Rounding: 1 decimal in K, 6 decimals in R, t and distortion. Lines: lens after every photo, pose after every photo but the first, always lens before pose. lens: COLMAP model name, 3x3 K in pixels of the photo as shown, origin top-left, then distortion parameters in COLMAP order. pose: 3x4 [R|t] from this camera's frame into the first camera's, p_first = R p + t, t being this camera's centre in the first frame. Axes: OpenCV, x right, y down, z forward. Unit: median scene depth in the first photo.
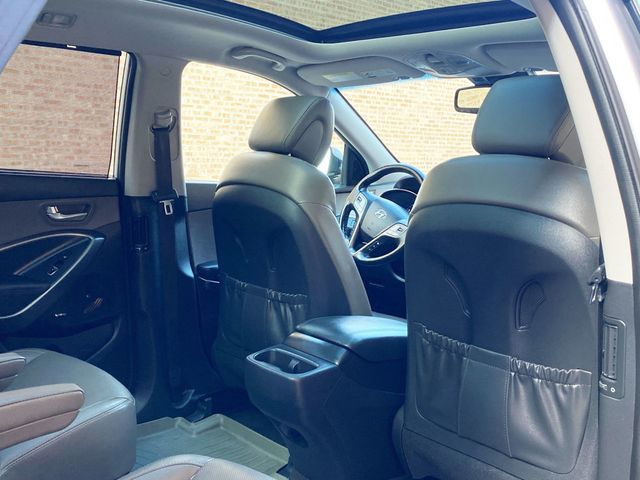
lens RADIAL K [[679.6, 0, 320.0], [0, 679.6, 240.0], [0, 0, 1]] dist [0.133638, -0.295192]
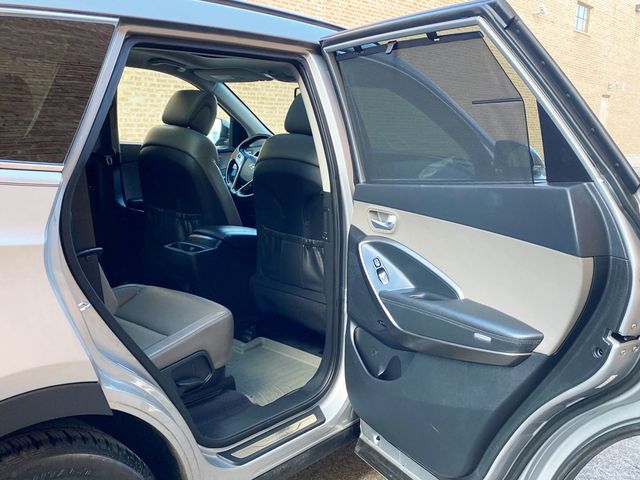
lens RADIAL K [[679.6, 0, 320.0], [0, 679.6, 240.0], [0, 0, 1]] dist [0.133638, -0.295192]
pose [[0.992142, -0.007629, 0.124881, 0.053059], [0.000085, 0.998180, 0.060306, 0.038356], [-0.125114, -0.059822, 0.990337, -0.595749]]
